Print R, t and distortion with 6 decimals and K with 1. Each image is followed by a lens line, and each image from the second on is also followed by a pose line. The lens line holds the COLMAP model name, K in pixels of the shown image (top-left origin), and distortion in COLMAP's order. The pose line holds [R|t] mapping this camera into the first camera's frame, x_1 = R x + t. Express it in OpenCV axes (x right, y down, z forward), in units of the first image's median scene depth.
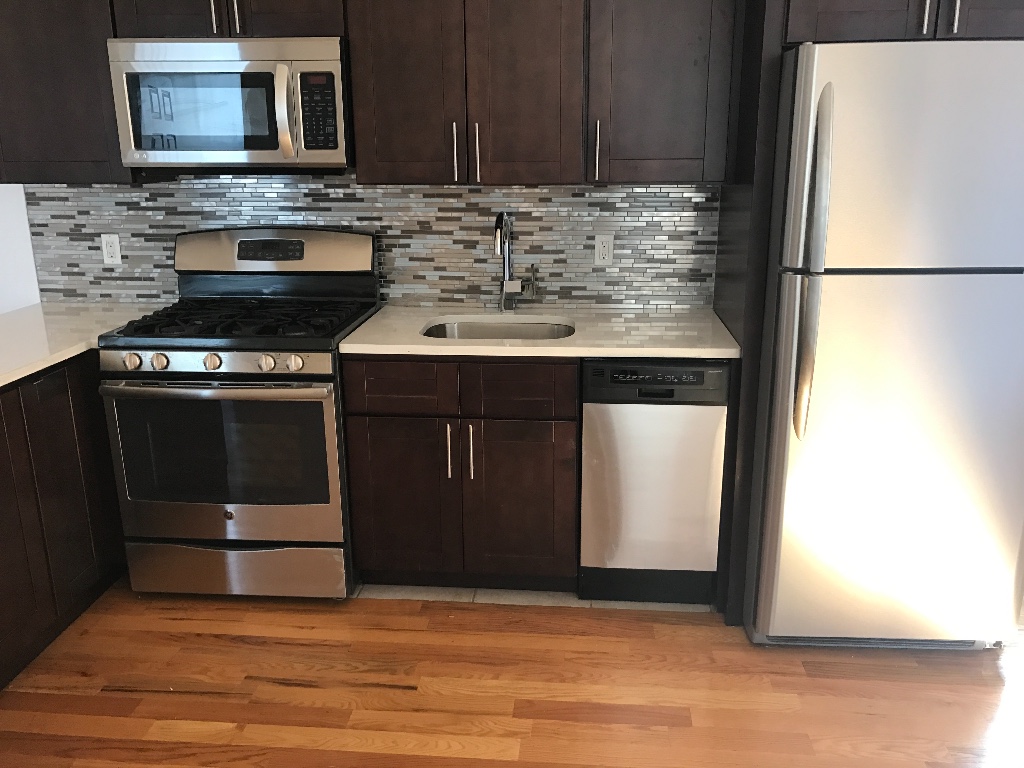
lens RADIAL K [[840.7, 0, 512.0], [0, 840.7, 384.0], [0, 0, 1]] dist [0.015139, 0.003078]
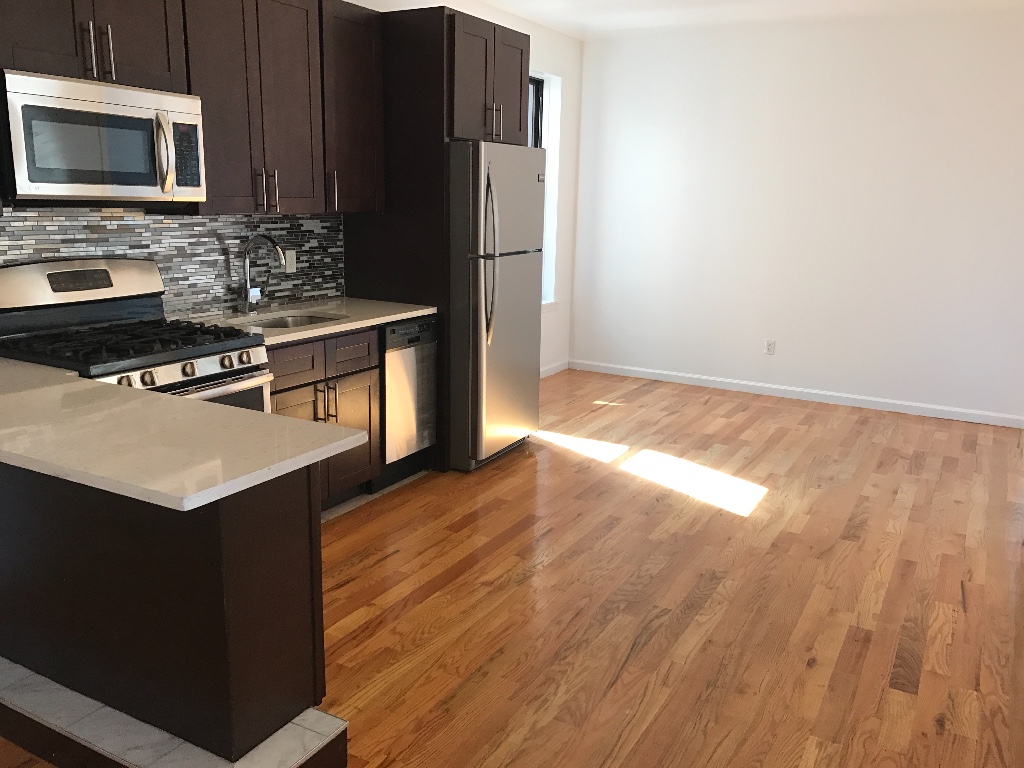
lens RADIAL K [[840.7, 0, 512.0], [0, 840.7, 384.0], [0, 0, 1]] dist [0.015139, 0.003078]
pose [[0.413991, -0.187780, 0.890702, -1.001720], [0.224077, 0.969404, 0.100223, -0.020911], [-0.882271, 0.158094, 0.443401, 0.093910]]
